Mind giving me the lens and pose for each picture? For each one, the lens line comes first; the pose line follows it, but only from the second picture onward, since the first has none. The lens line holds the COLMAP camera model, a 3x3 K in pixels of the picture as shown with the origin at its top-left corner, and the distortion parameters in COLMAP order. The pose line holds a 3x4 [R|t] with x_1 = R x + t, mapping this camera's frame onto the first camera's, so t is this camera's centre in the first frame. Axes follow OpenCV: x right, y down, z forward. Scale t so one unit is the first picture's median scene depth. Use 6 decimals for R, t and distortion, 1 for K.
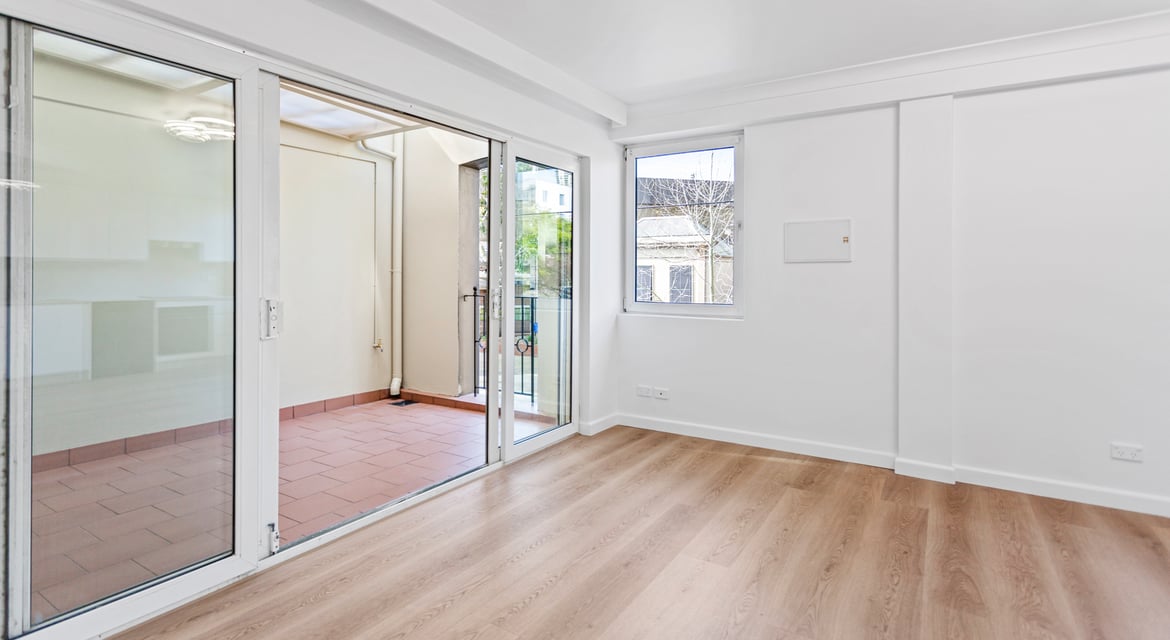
lens RADIAL K [[574.9, 0, 579.5], [0, 574.9, 273.6], [0, 0, 1]] dist [0.006956, 0.000716]
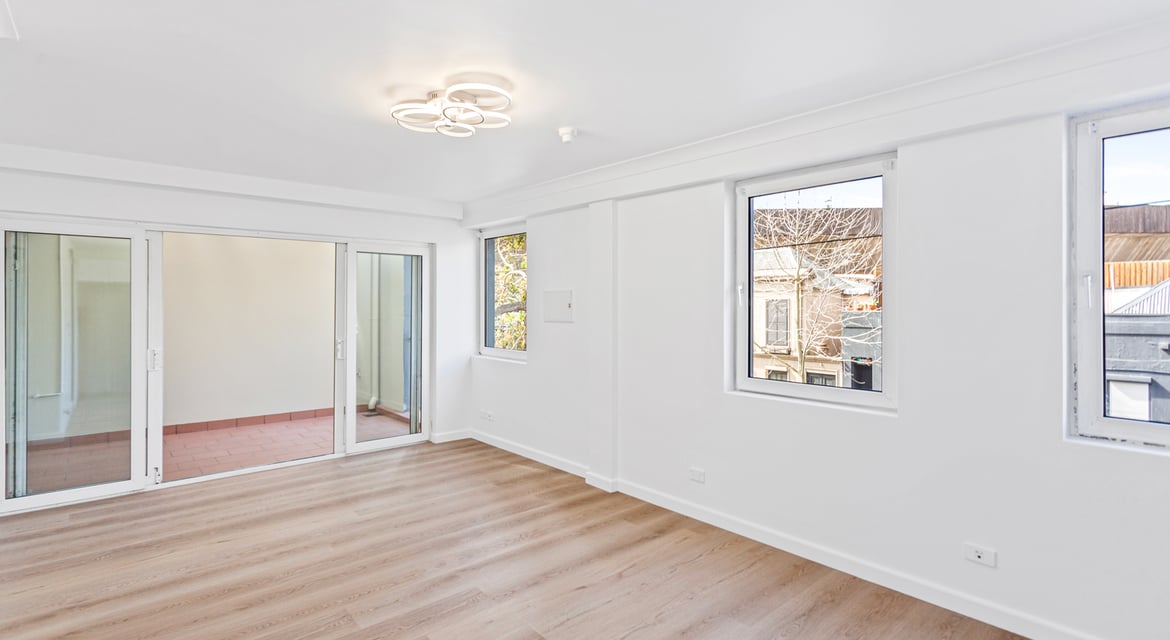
lens RADIAL K [[557.9, 0, 569.1], [0, 557.9, 299.7], [0, 0, 1]] dist [0.006139, 0.000442]
pose [[0.955067, -0.007241, -0.296301, 0.794964], [0.004776, 0.999948, -0.009042, -0.057644], [0.296351, 0.007221, 0.955052, -0.219039]]
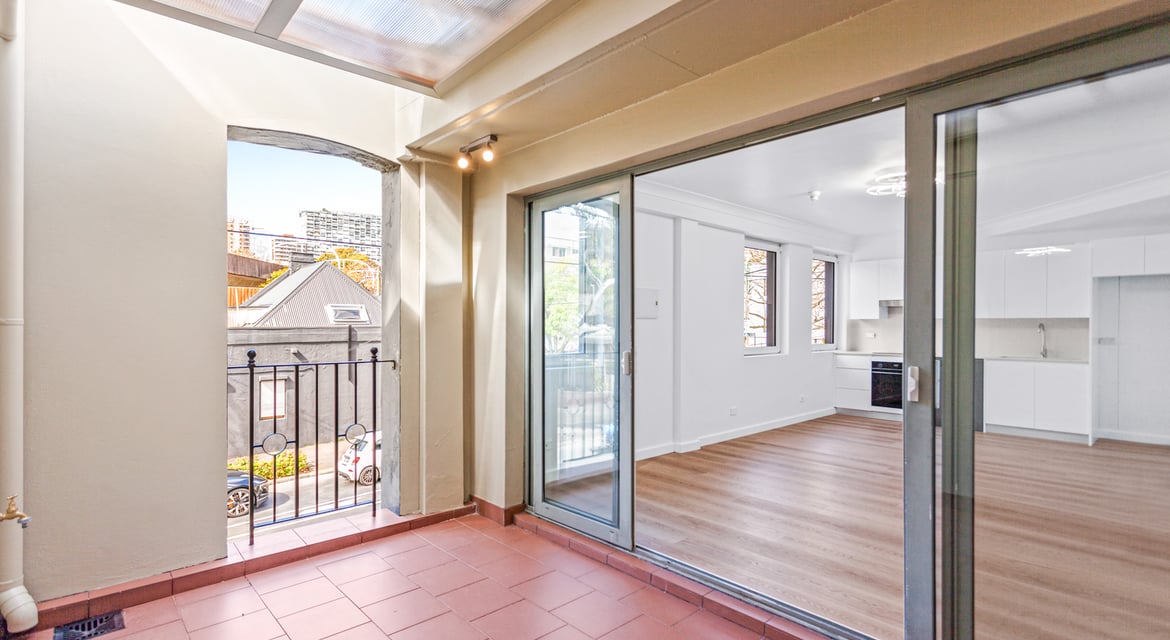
lens RADIAL K [[558.7, 0, 581.5], [0, 558.7, 326.6], [0, 0, 1]] dist [0.009239, -0.000234]
pose [[0.258429, -0.003273, 0.966025, -0.891588], [-0.001942, 0.999990, 0.003908, -0.005131], [-0.966028, -0.002886, 0.258420, 0.771619]]
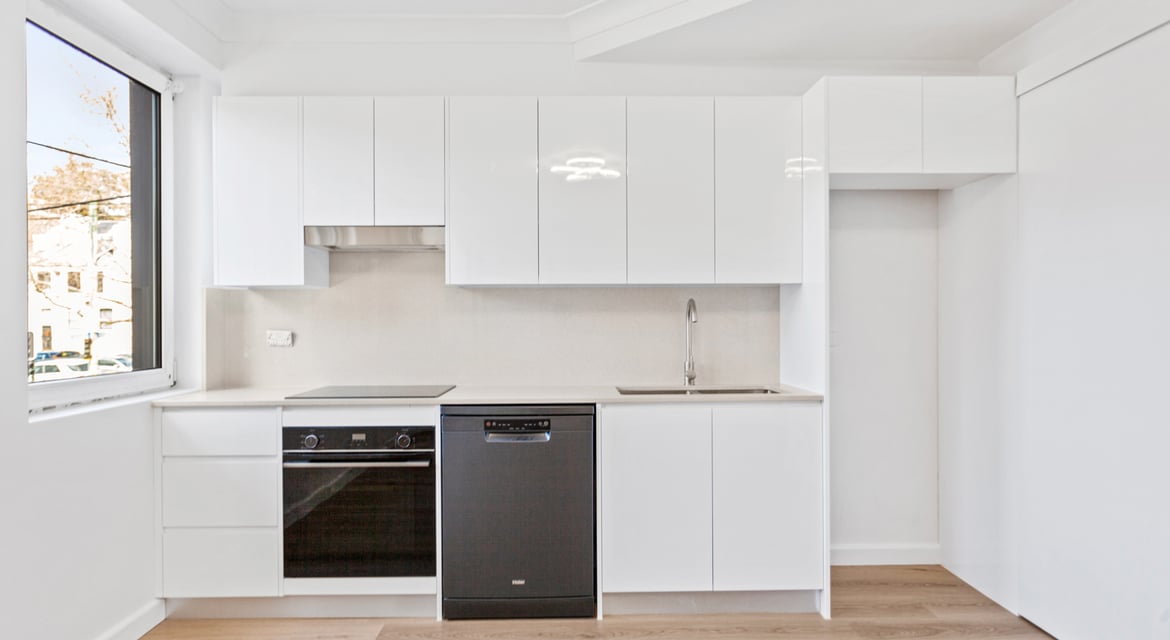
lens RADIAL K [[743.9, 0, 585.0], [0, 743.9, 320.0], [0, 0, 1]] dist [-0.002110, -0.000480]
pose [[-0.553237, -0.002684, 0.833019, 0.415032], [0.004562, 0.999970, 0.006251, 0.007910], [-0.833011, 0.007258, -0.553209, 0.469371]]
